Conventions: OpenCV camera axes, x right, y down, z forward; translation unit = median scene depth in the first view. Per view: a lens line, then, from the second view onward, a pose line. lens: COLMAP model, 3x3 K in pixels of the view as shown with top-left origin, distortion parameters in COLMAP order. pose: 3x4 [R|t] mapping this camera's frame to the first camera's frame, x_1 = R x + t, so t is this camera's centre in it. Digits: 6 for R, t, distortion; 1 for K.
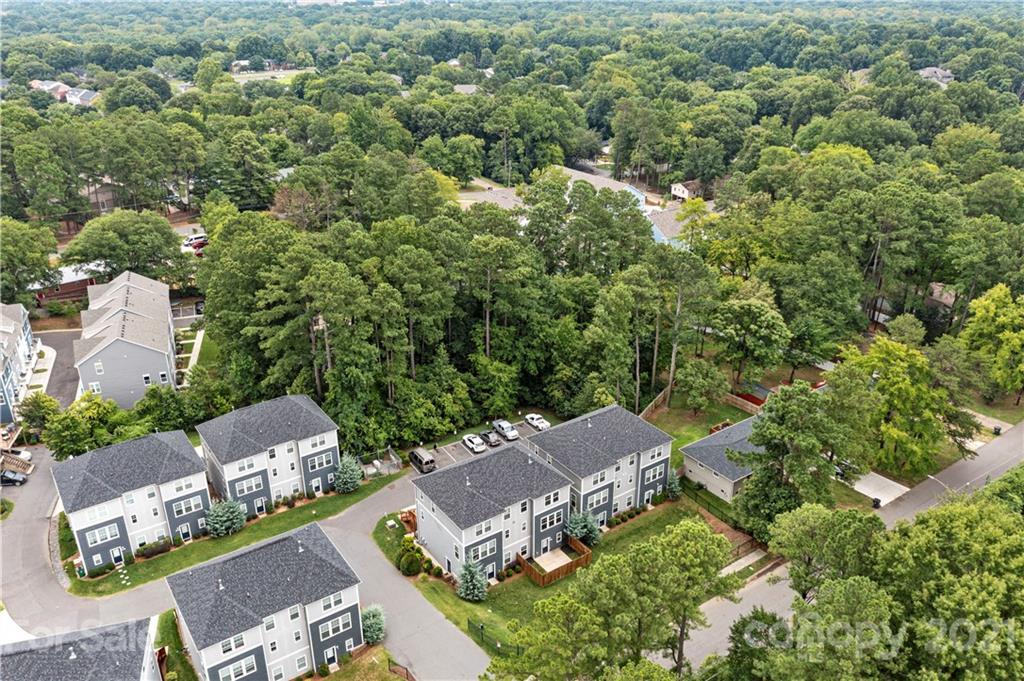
lens RADIAL K [[814.3, 0, 512.5], [0, 814.3, 340.7], [0, 0, 1]] dist [-0.001680, 0.011757]
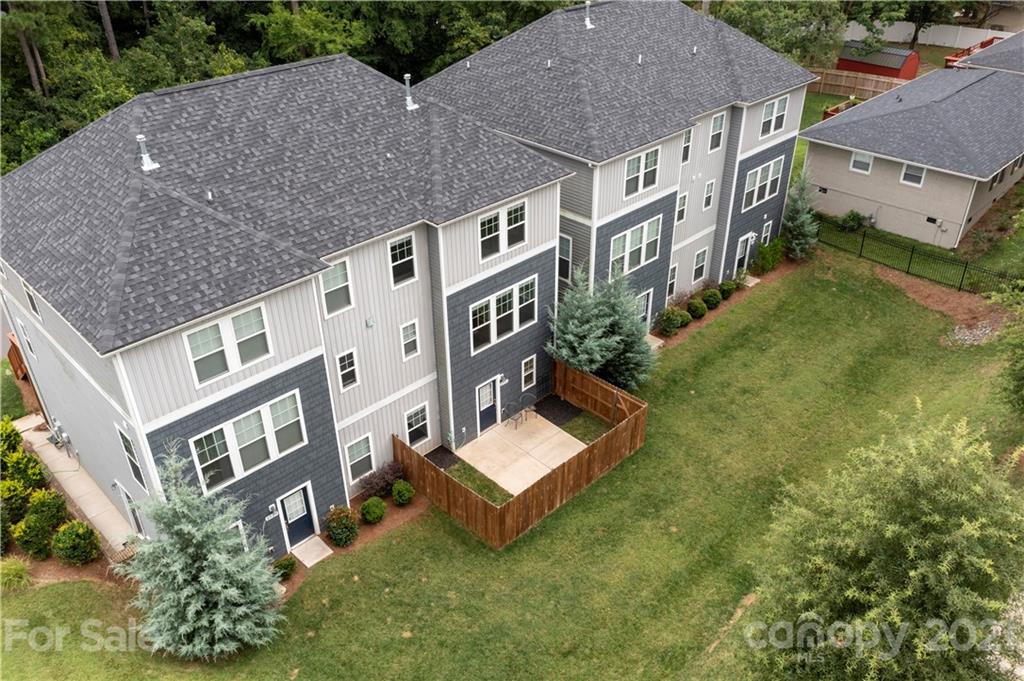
lens RADIAL K [[814.3, 0, 509.7], [0, 814.3, 333.7], [0, 0, 1]] dist [-0.001680, 0.011757]
pose [[0.985938, -0.089439, 0.141162, 0.008593], [0.071106, 0.988966, 0.129960, 0.188613], [-0.151228, -0.118095, 0.981419, 0.710663]]
